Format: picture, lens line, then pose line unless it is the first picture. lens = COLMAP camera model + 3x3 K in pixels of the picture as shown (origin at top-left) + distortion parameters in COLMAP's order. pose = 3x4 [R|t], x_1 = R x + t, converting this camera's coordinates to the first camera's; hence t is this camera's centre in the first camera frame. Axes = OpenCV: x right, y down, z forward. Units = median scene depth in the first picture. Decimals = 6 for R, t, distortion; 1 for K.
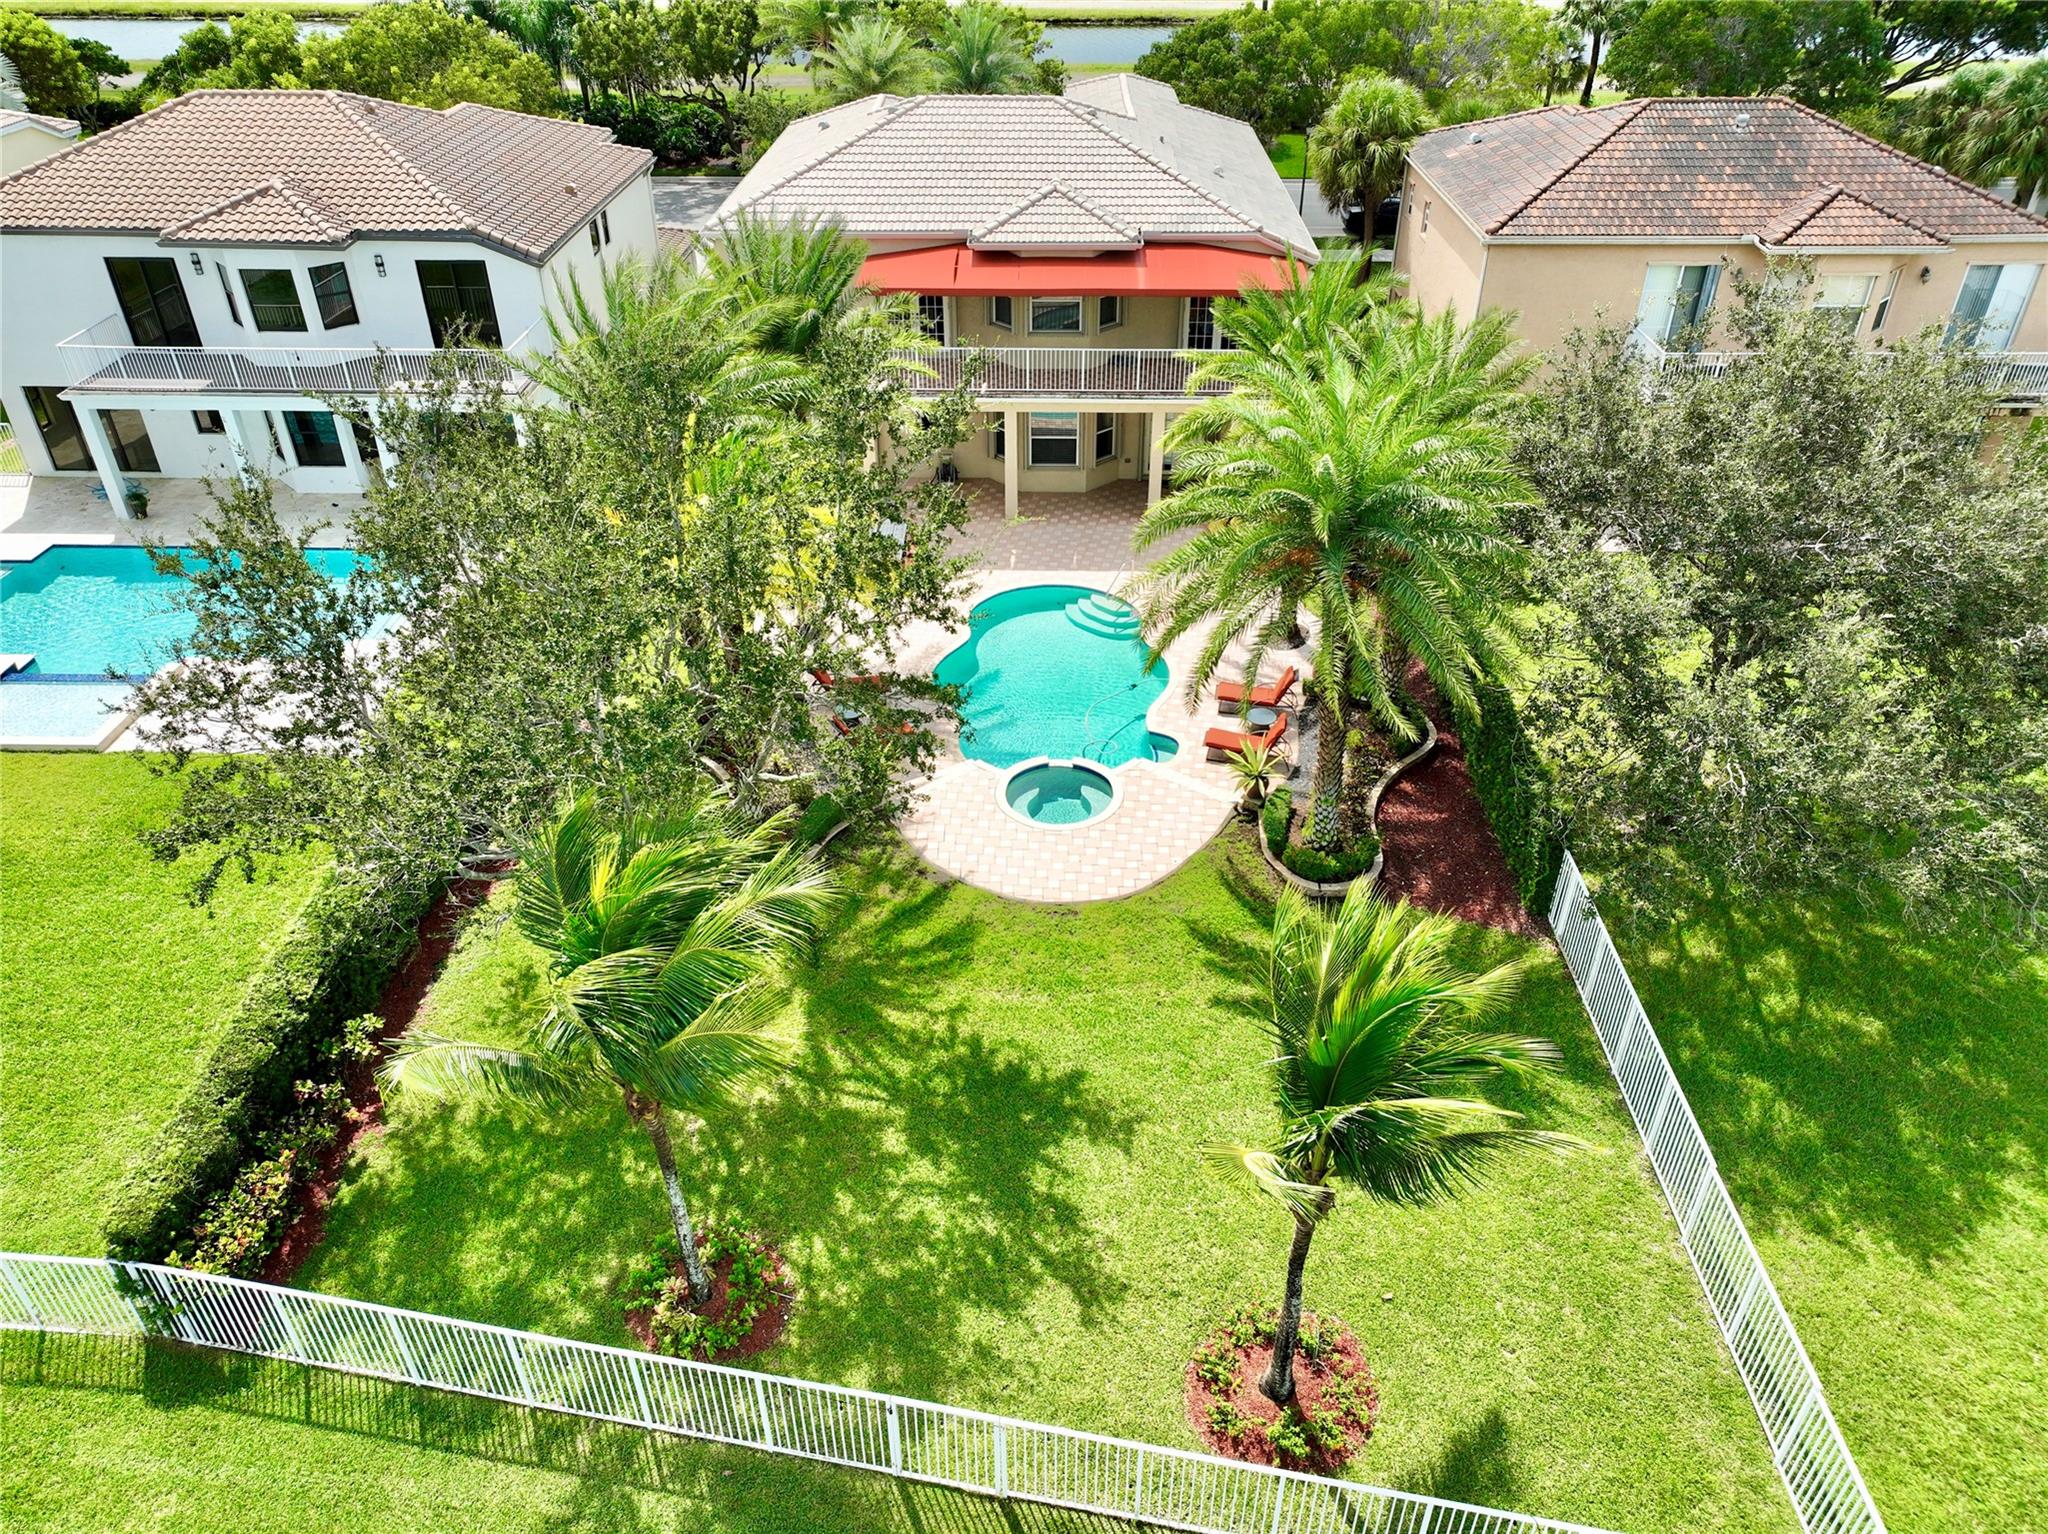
lens RADIAL K [[1434.0, 0, 1028.9], [0, 1434.0, 765.7], [0, 0, 1]] dist [0.005131, 0.002539]
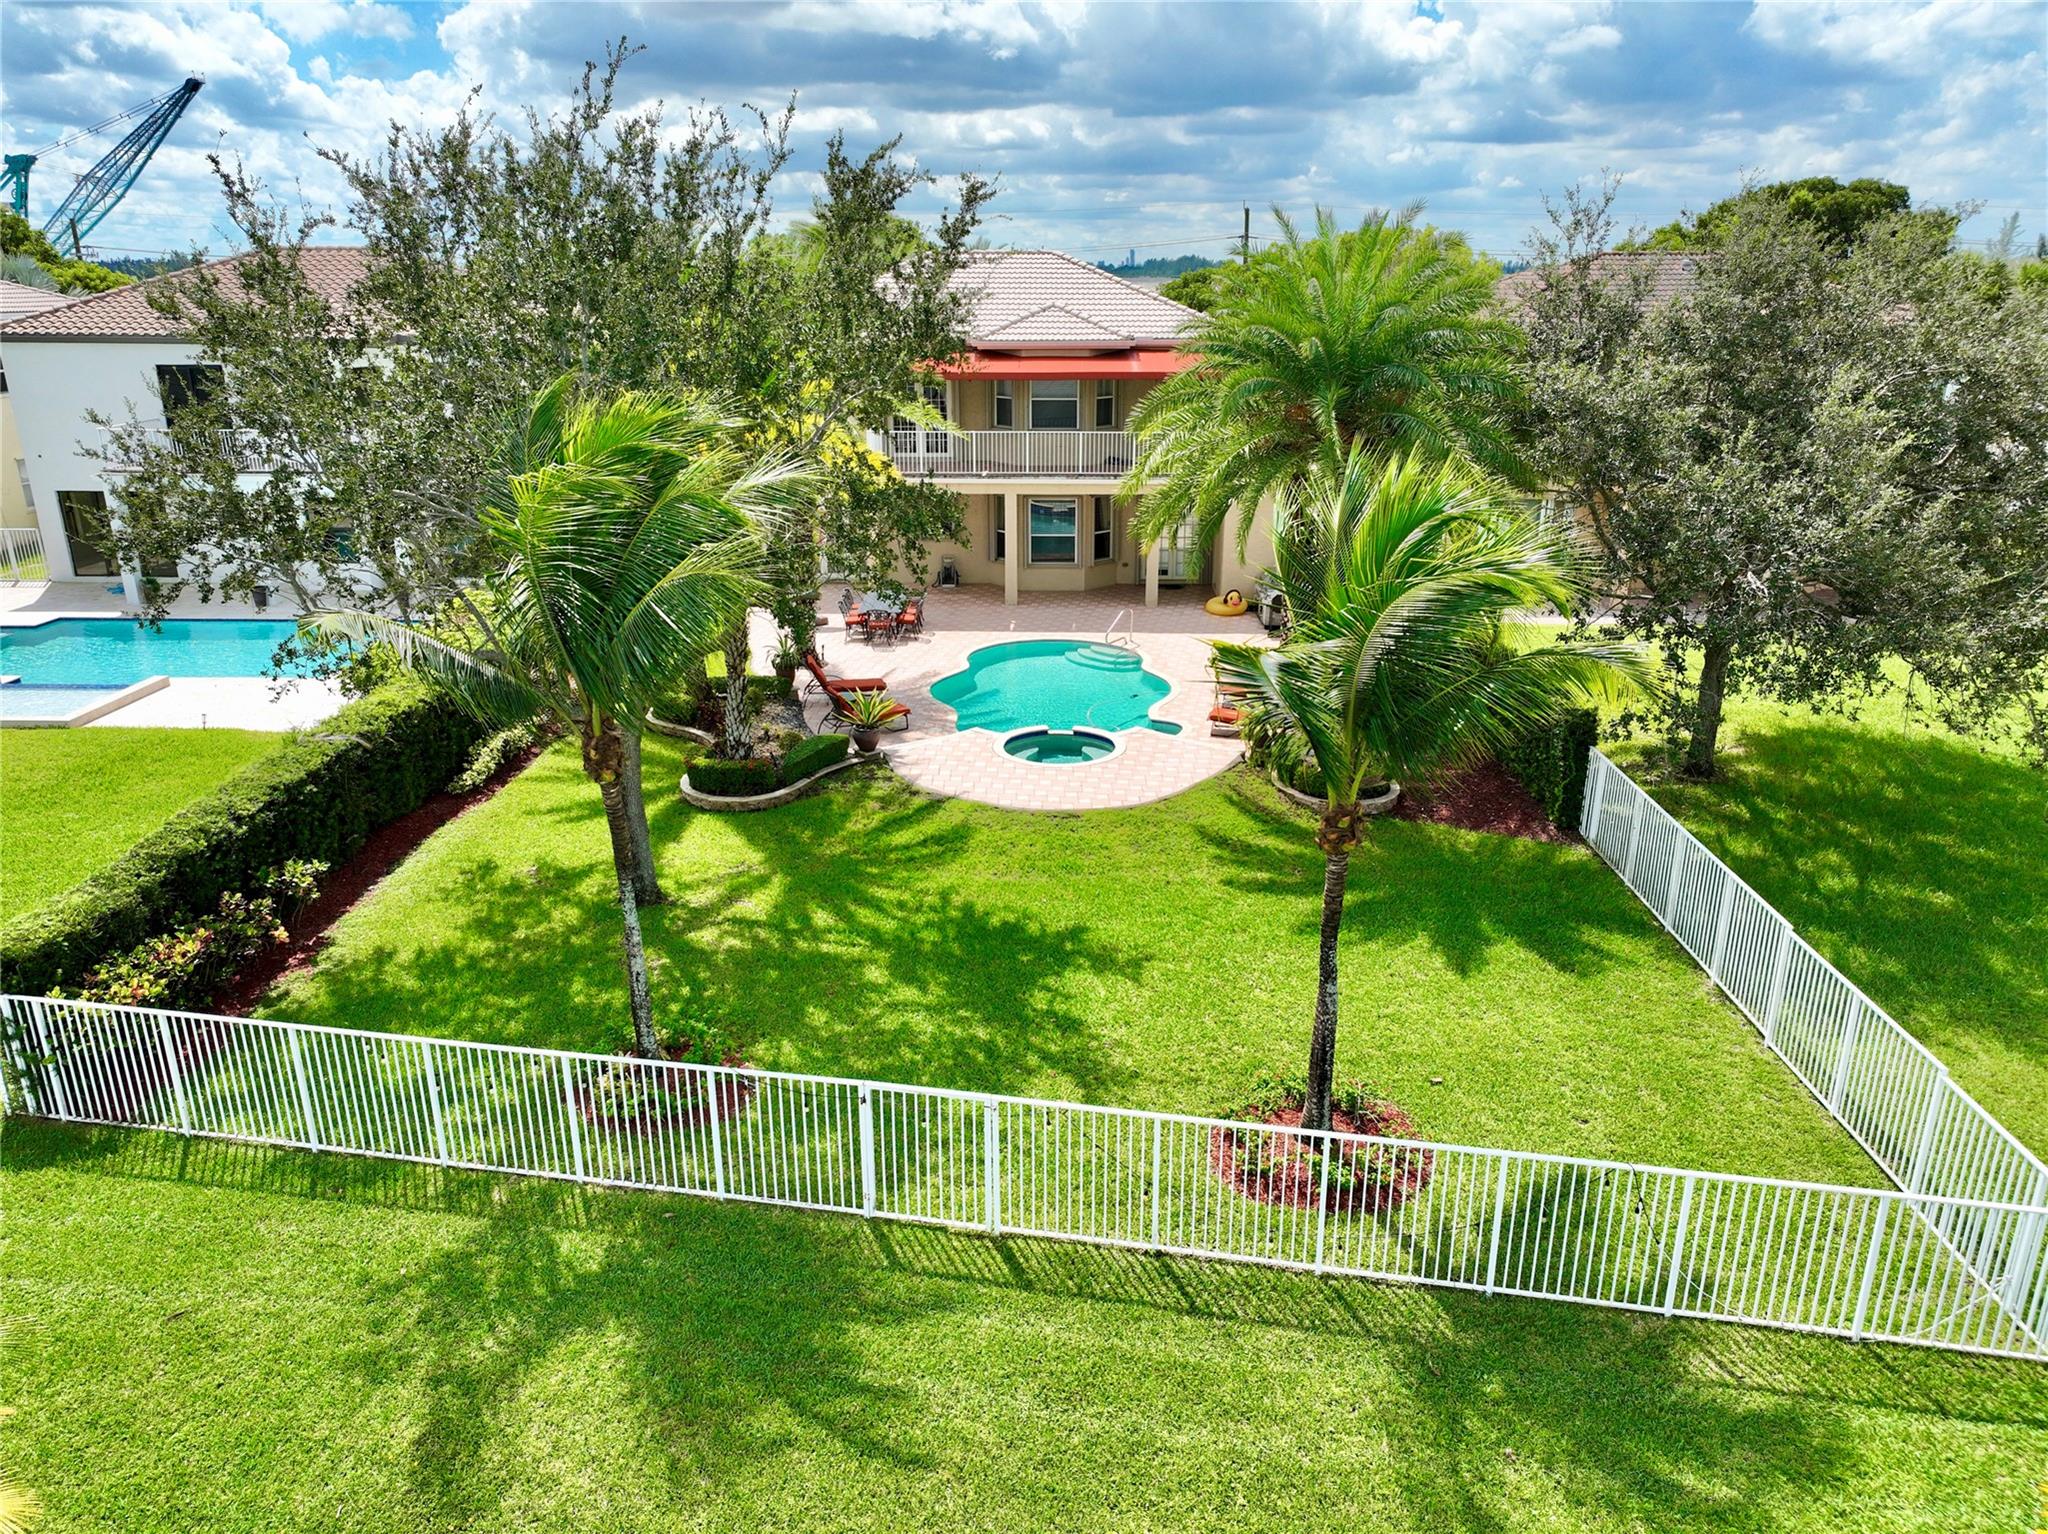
lens RADIAL K [[1437.6, 0, 1029.0], [0, 1437.6, 757.8], [0, 0, 1]] dist [0.002290, 0.004304]
pose [[1.000000, 0.000043, -0.000311, 0.001732], [-0.000123, 0.965550, -0.260218, 0.351886], [0.000289, 0.260218, 0.965550, 0.089154]]
